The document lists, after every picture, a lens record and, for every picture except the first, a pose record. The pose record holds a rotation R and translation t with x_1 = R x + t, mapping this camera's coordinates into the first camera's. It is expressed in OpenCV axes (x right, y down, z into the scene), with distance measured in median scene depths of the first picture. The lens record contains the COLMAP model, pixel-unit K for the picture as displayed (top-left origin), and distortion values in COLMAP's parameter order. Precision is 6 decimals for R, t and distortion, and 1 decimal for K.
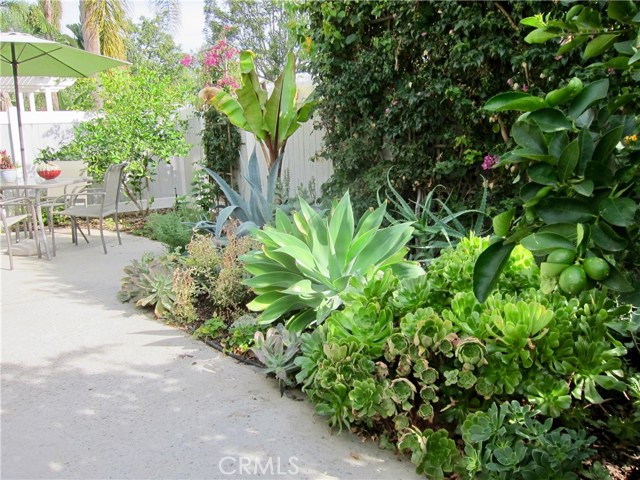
lens RADIAL K [[532.0, 0, 317.4], [0, 532.0, 239.1], [0, 0, 1]] dist [-0.066894, 0.024352]
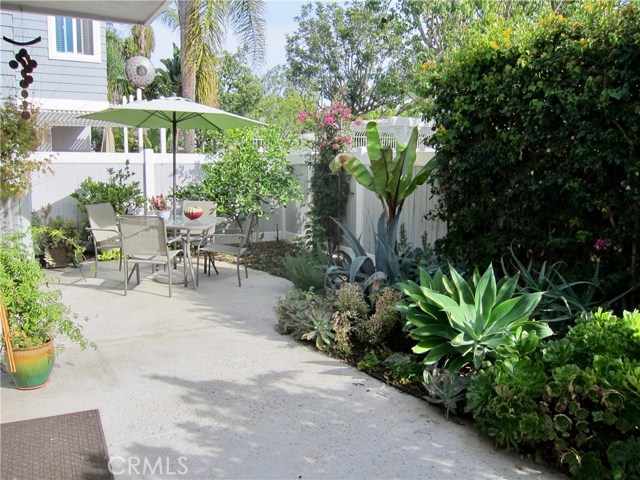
lens RADIAL K [[532.0, 0, 319.6], [0, 532.0, 240.0], [0, 0, 1]] dist [-0.066894, 0.024352]
pose [[0.995039, 0.053343, -0.083975, -0.250240], [-0.056782, 0.997620, -0.039108, -0.074165], [0.081689, 0.043683, 0.995700, -0.308361]]
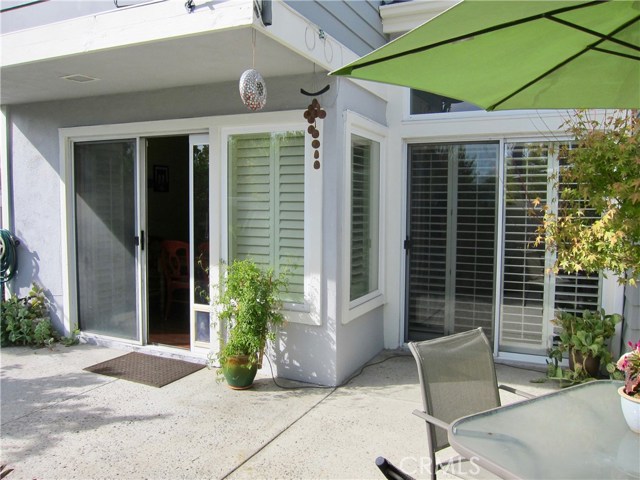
lens RADIAL K [[532.0, 0, 320.0], [0, 532.0, 240.0], [0, 0, 1]] dist [-0.066894, 0.024352]
pose [[-0.864912, 0.058509, -0.498503, -0.458148], [-0.068338, 0.970207, 0.232441, -0.532652], [0.497250, 0.235108, -0.835145, 2.162178]]
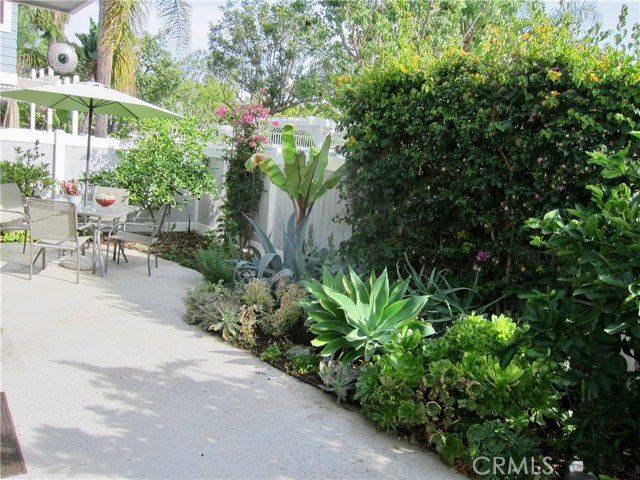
lens RADIAL K [[532.0, 0, 318.8], [0, 532.0, 241.0], [0, 0, 1]] dist [-0.066894, 0.024352]
pose [[0.990384, 0.111994, 0.081227, -0.245651], [-0.109248, 0.993306, -0.037513, -0.089493], [-0.084884, 0.028278, 0.995989, -0.412238]]
